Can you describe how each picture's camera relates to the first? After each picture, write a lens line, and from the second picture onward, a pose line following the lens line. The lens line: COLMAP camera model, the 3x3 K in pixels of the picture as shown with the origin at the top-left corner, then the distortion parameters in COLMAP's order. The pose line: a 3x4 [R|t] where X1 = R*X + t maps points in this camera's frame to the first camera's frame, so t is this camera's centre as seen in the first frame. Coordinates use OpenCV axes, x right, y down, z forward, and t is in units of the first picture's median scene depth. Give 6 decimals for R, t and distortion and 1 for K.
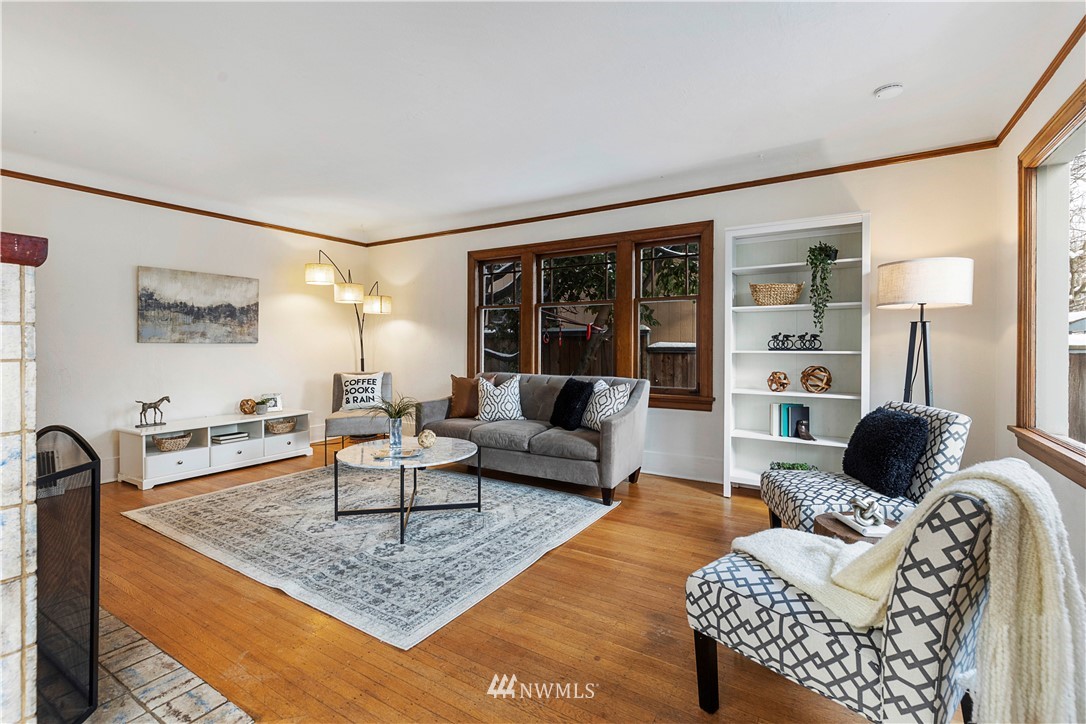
lens RADIAL K [[494.8, 0, 534.7], [0, 494.8, 348.6], [0, 0, 1]] dist [0.009075, -0.000207]
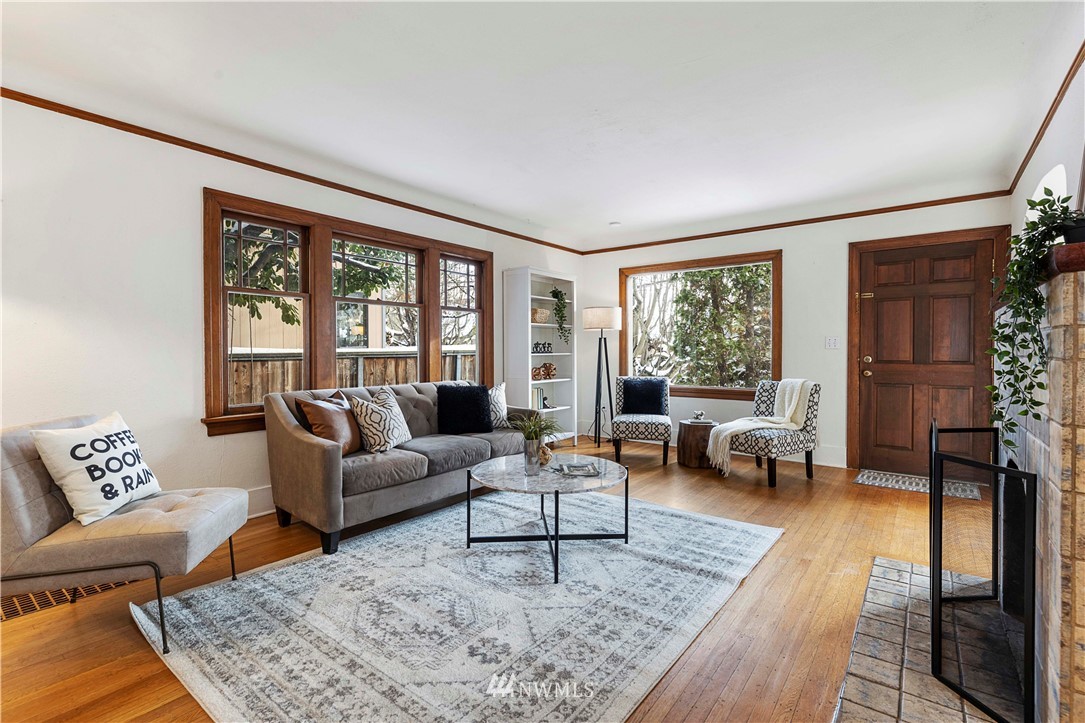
lens RADIAL K [[503.1, 0, 540.5], [0, 503.1, 359.0], [0, 0, 1]] dist [0.009361, -0.000360]
pose [[0.085305, -0.018318, 0.996187, -1.062912], [0.011721, 0.999780, 0.017380, -0.006220], [-0.996286, 0.010194, 0.085501, 0.878212]]
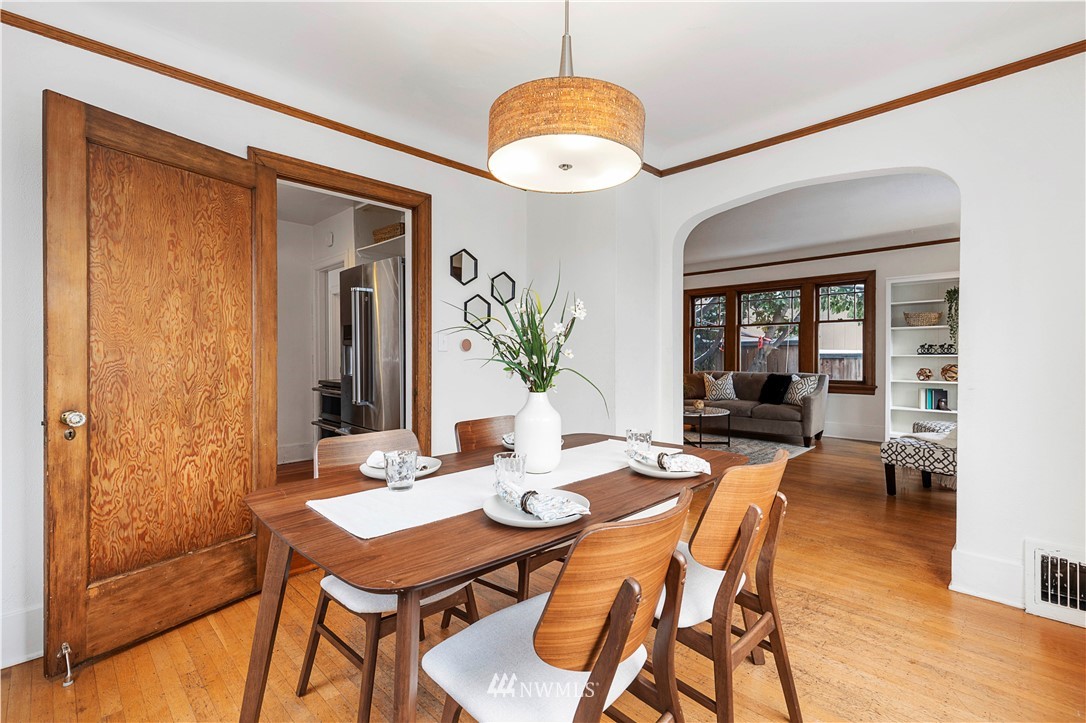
lens RADIAL K [[485.5, 0, 529.8], [0, 485.5, 357.6], [0, 0, 1]] dist [-0.001402, -0.000122]
pose [[0.973369, -0.004209, -0.229207, -0.384579], [0.004312, 0.999991, -0.000049, 0.007962], [0.229205, -0.000941, 0.973378, -0.803824]]
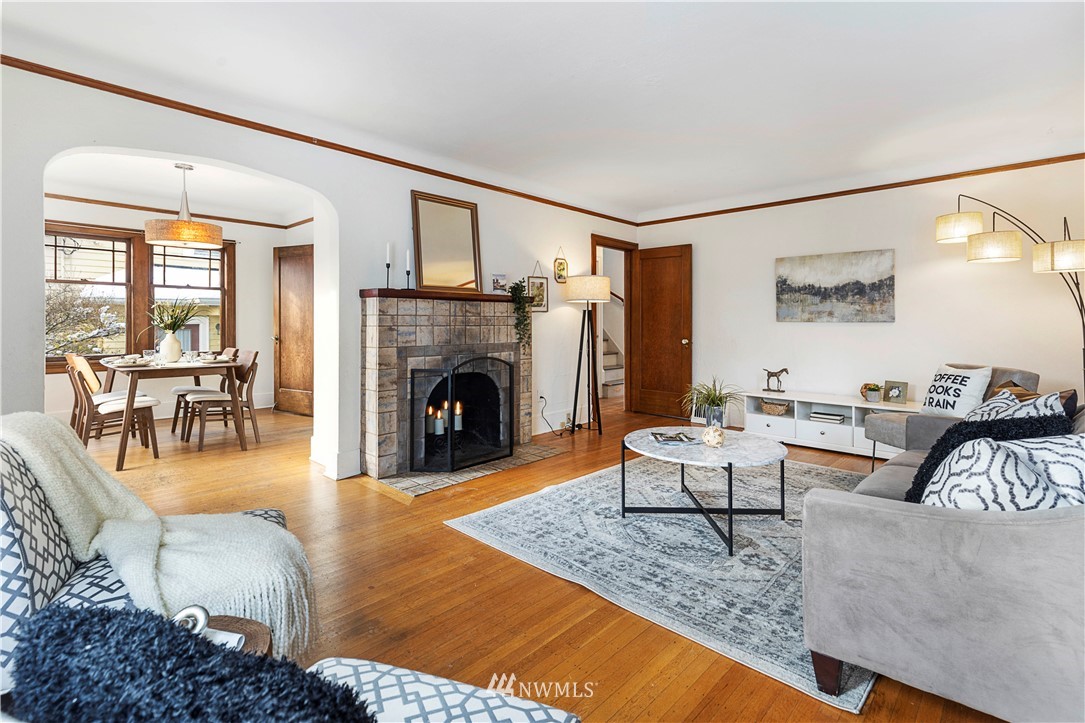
lens RADIAL K [[496.9, 0, 540.2], [0, 496.9, 320.6], [0, 0, 1]] dist [0.012687, 0.000138]
pose [[-0.180102, -0.004074, -0.983639, 0.625911], [-0.012823, 0.999916, -0.001793, -0.006398], [0.983564, 0.012290, -0.180139, 0.819403]]
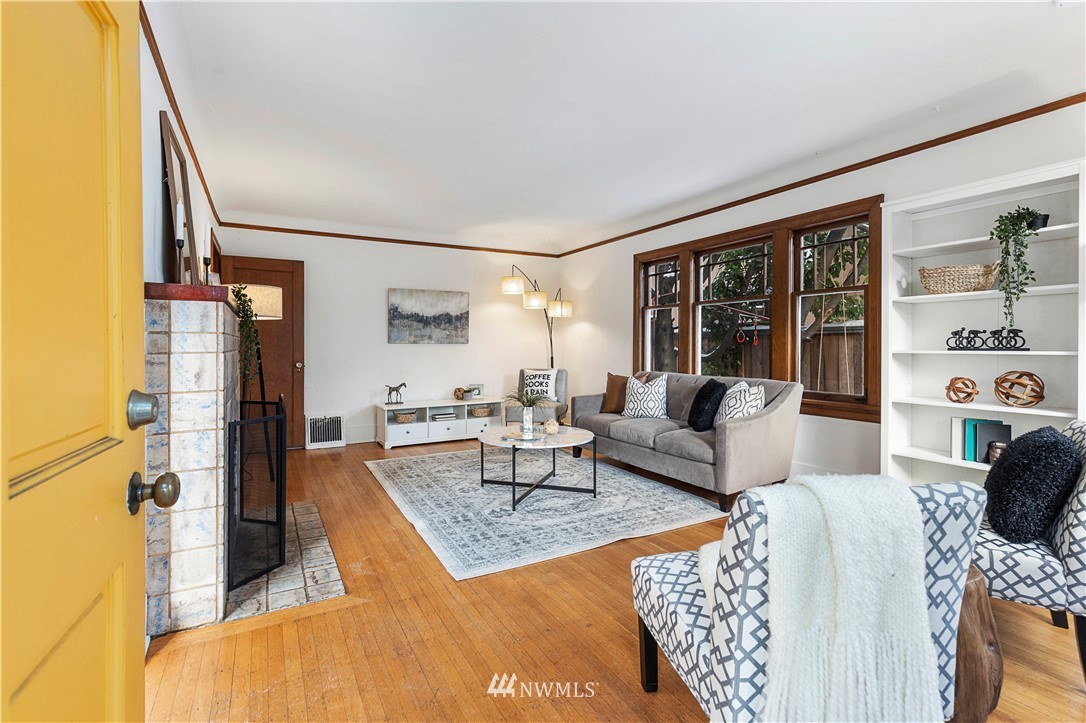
lens RADIAL K [[494.8, 0, 534.7], [0, 494.8, 348.1], [0, 0, 1]] dist [0.009075, -0.000207]
pose [[0.876108, 0.001293, -0.482112, 0.283891], [-0.002108, 0.999997, -0.001147, 0.002216], [0.482110, 0.002021, 0.876109, -0.017361]]
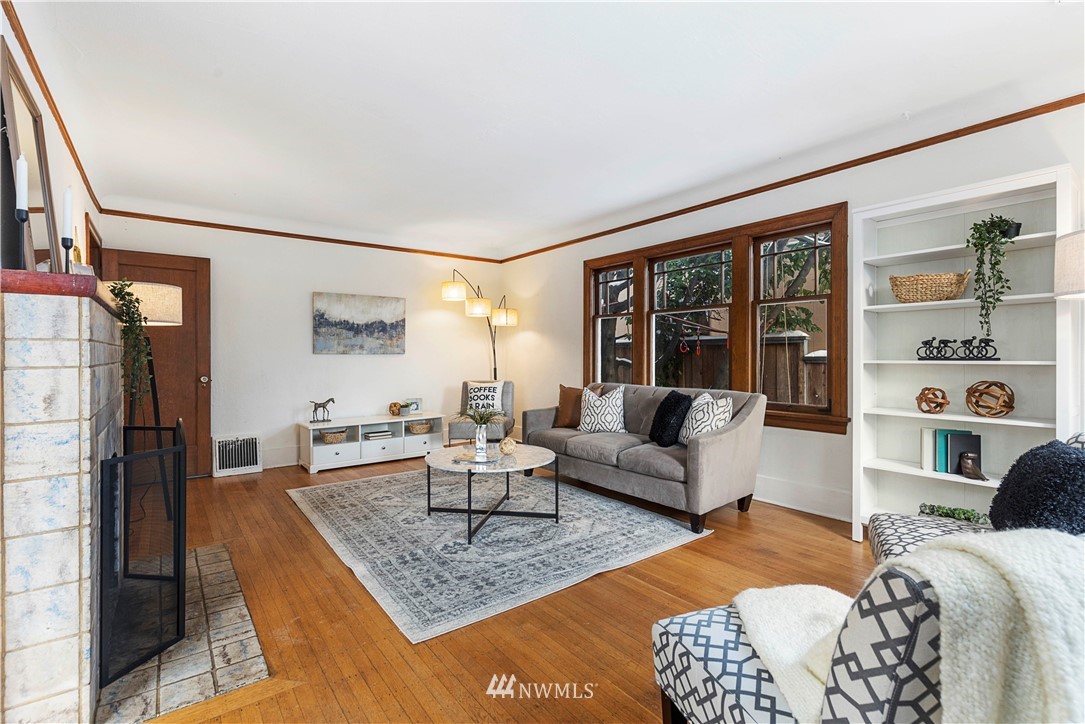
lens RADIAL K [[494.1, 0, 533.2], [0, 494.1, 357.9], [0, 0, 1]] dist [0.008072, -0.000055]
pose [[0.935382, -0.001632, -0.353635, 0.185974], [0.000948, 0.999997, -0.002106, 0.000950], [0.353637, 0.001635, 0.935381, 0.054308]]
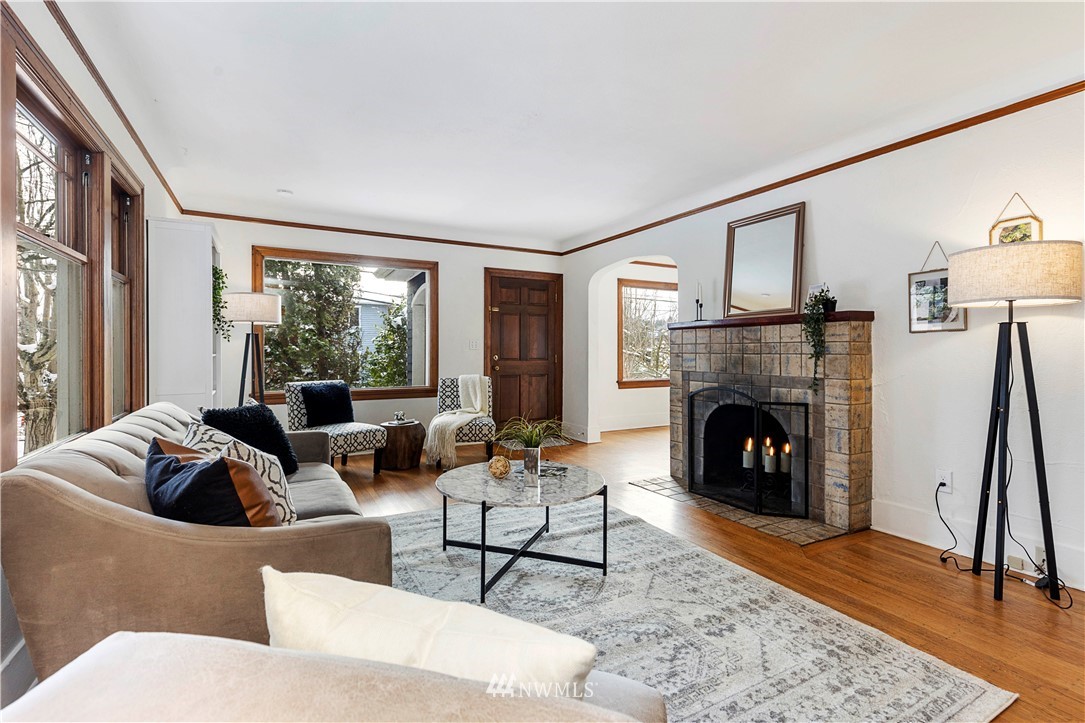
lens RADIAL K [[500.2, 0, 545.6], [0, 500.2, 354.0], [0, 0, 1]] dist [0.001806, 0.000144]
pose [[-0.884034, -0.005042, 0.467396, -0.627504], [0.002621, 0.999873, 0.015744, -0.011804], [-0.467415, 0.015143, -0.883908, 1.591661]]
